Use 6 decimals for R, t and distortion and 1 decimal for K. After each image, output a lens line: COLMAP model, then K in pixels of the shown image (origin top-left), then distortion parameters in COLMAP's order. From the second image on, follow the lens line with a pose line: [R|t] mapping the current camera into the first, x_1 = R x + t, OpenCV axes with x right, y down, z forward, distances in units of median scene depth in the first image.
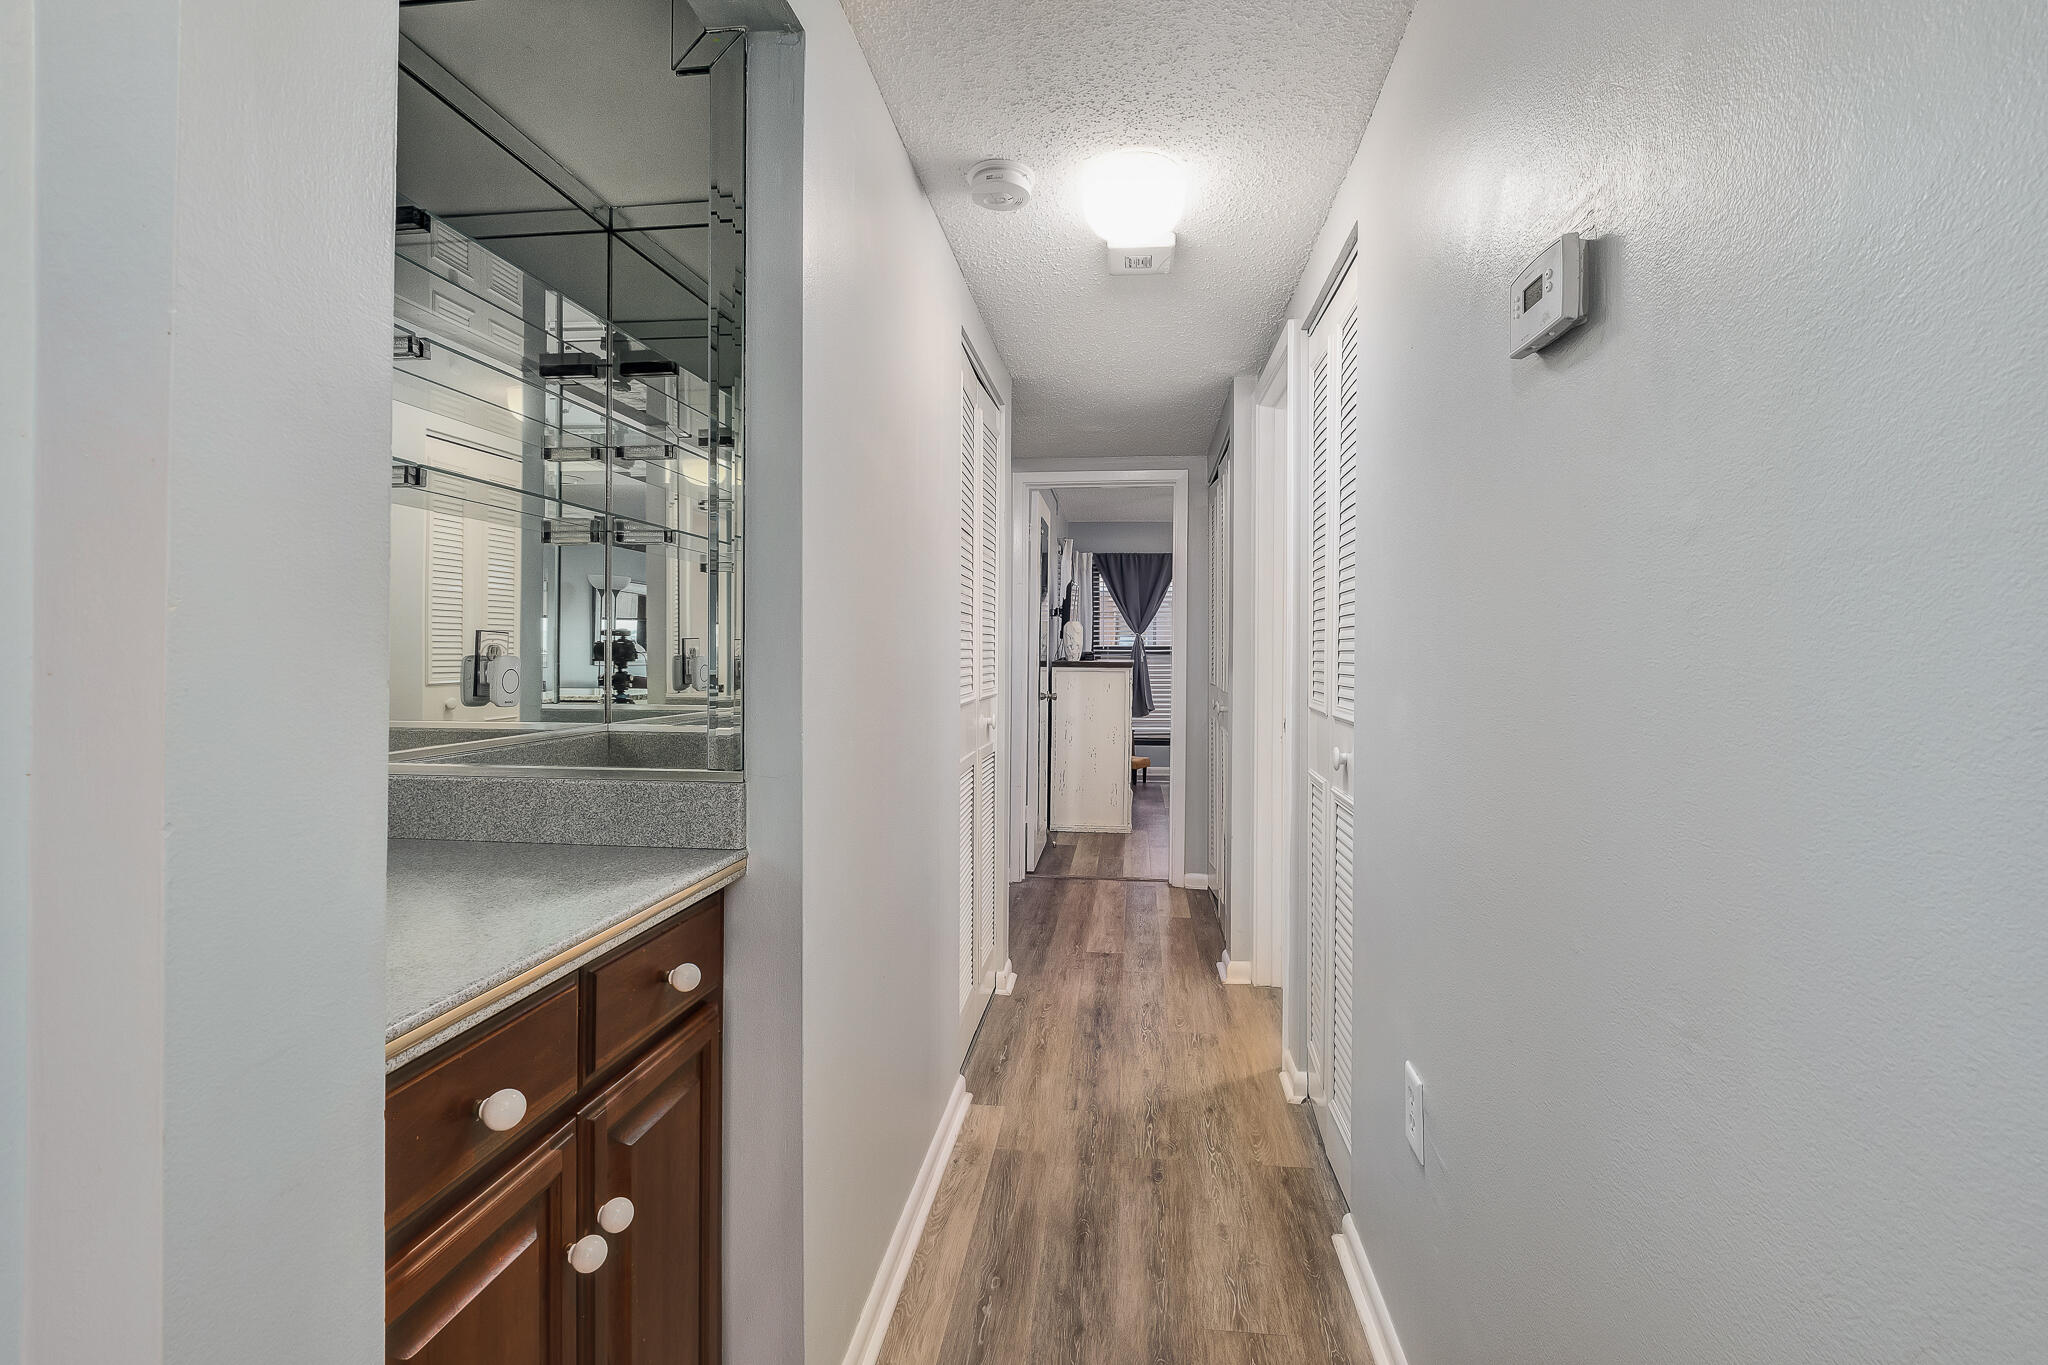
lens RADIAL K [[896.8, 0, 1043.4], [0, 896.8, 643.6], [0, 0, 1]] dist [0.001590, -0.005228]
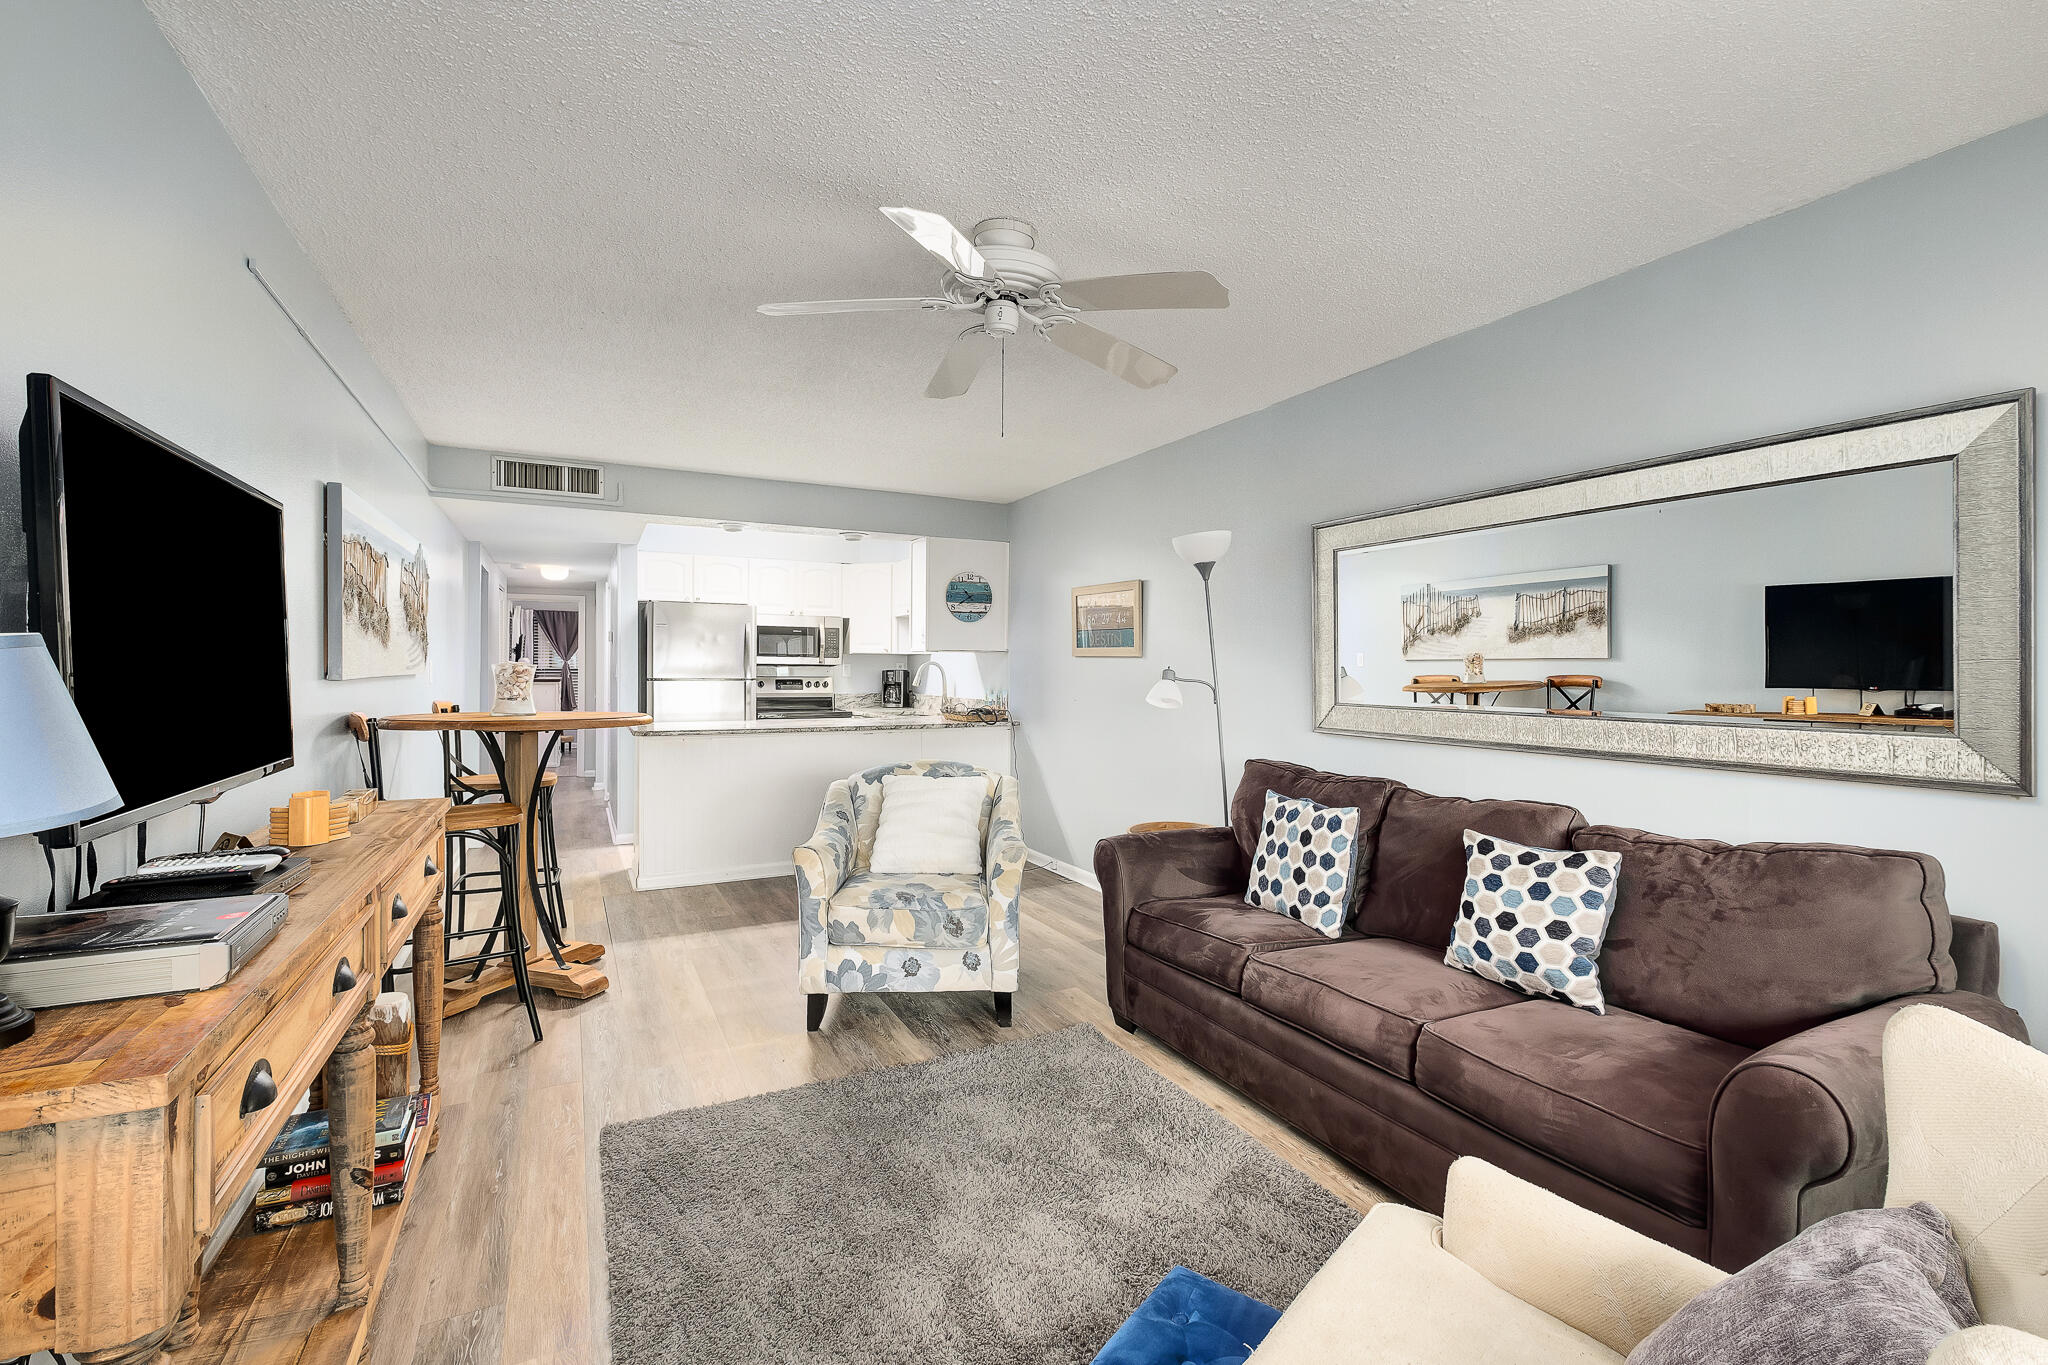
lens RADIAL K [[886.9, 0, 1033.9], [0, 886.9, 670.8], [0, 0, 1]] dist [0.000926, -0.005273]
pose [[0.834256, -0.000464, 0.551377, -0.117179], [-0.008364, 0.999874, 0.013497, -0.036052], [-0.551314, -0.015872, 0.834147, -1.319983]]
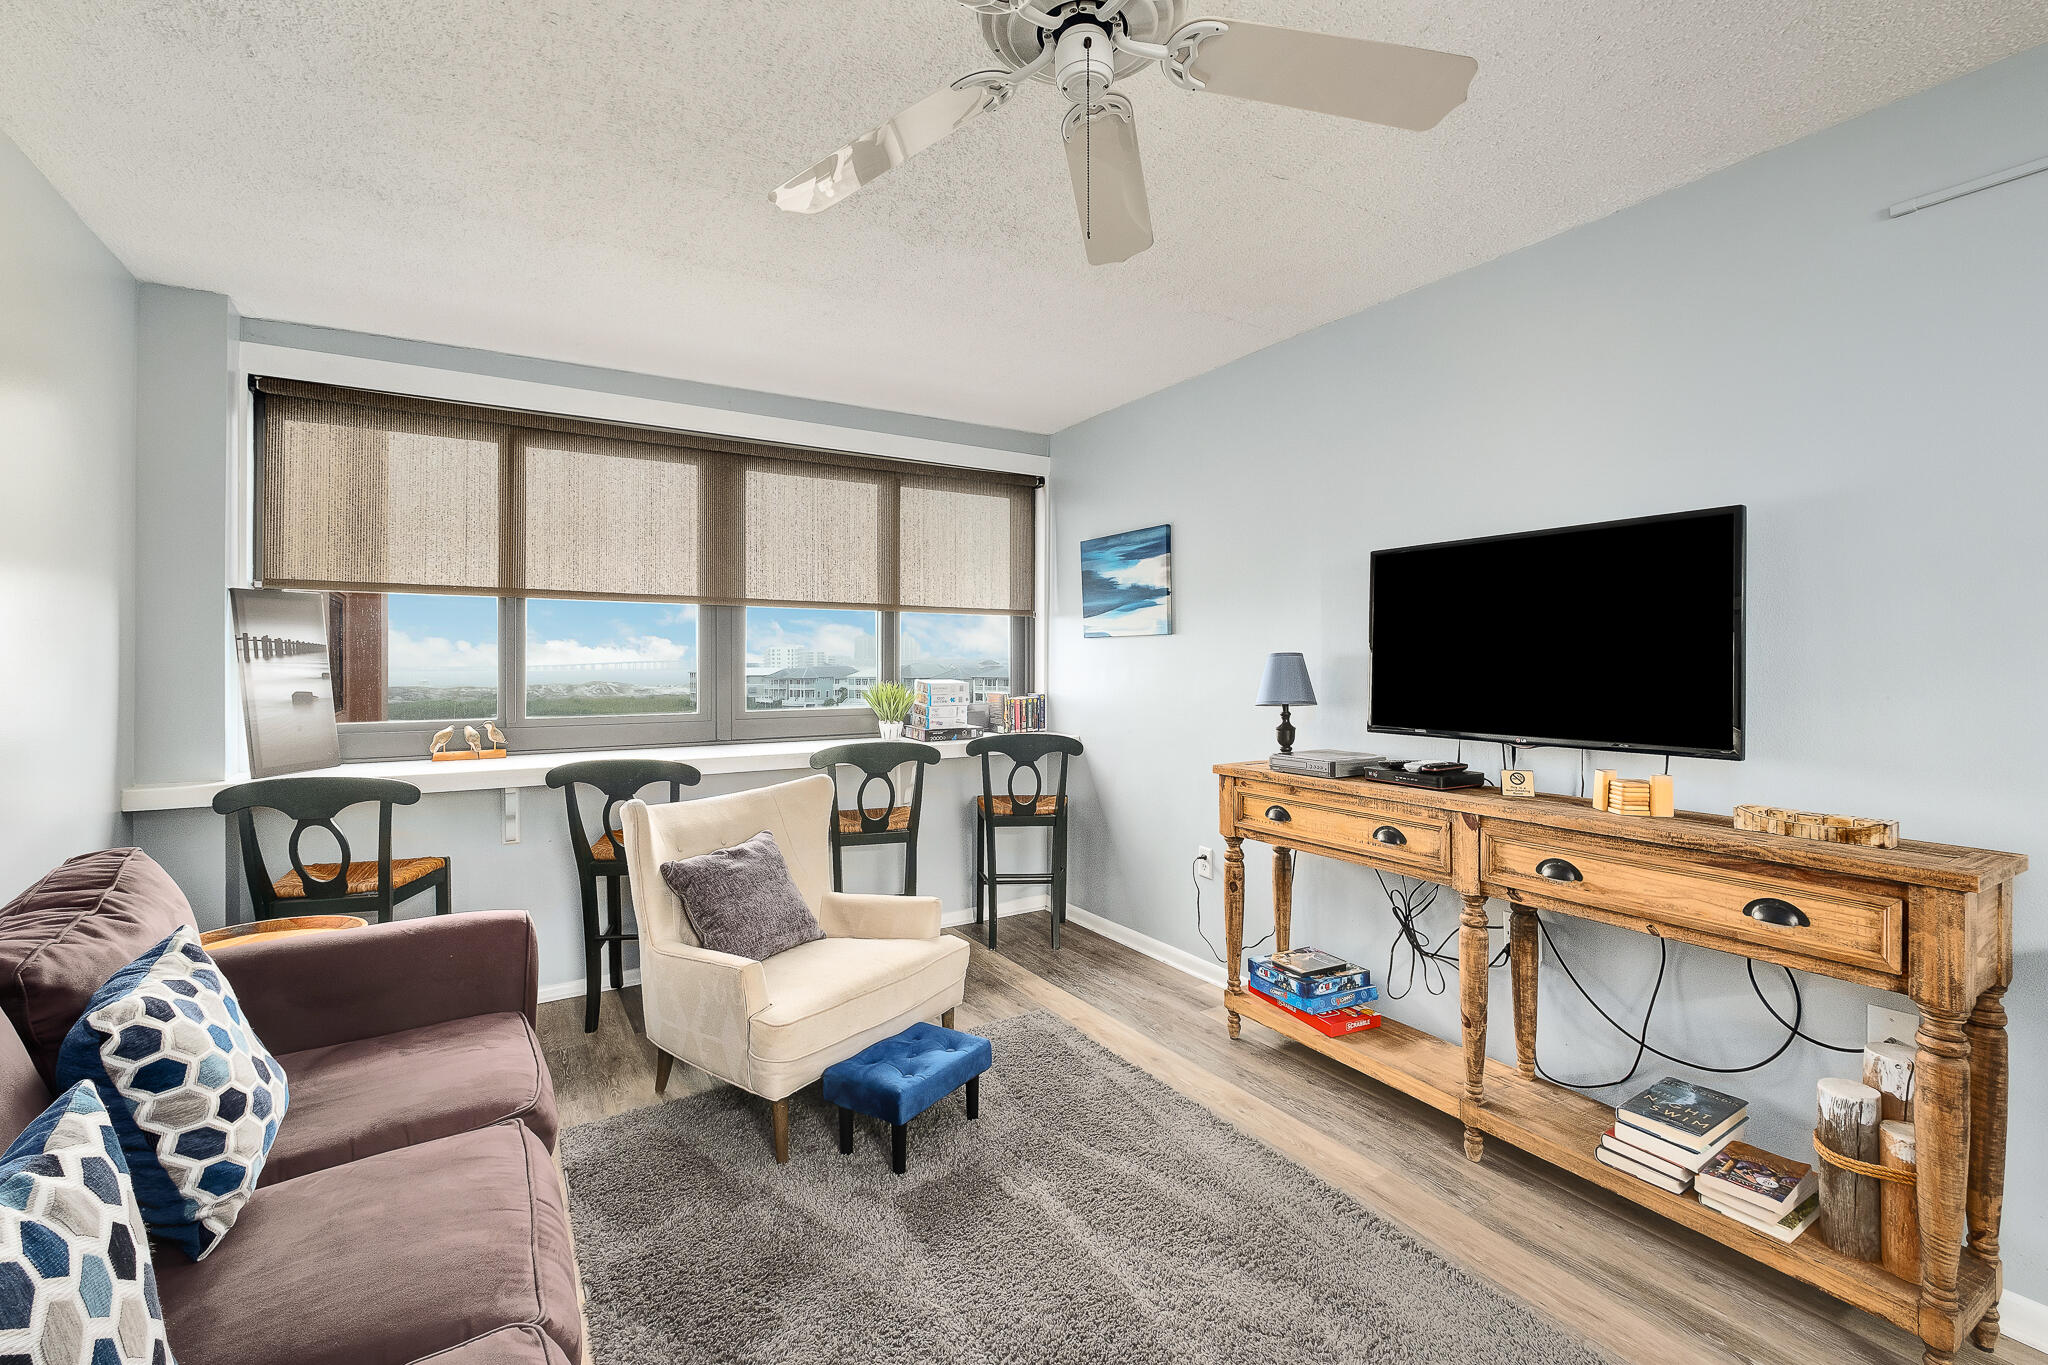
lens RADIAL K [[891.2, 0, 1035.4], [0, 891.2, 653.1], [0, 0, 1]] dist [0.003830, -0.005269]
pose [[-0.790291, -0.005875, -0.612704, 0.287835], [0.006922, 0.999805, -0.018515, -0.029961], [0.612693, -0.018874, -0.790096, -0.739034]]
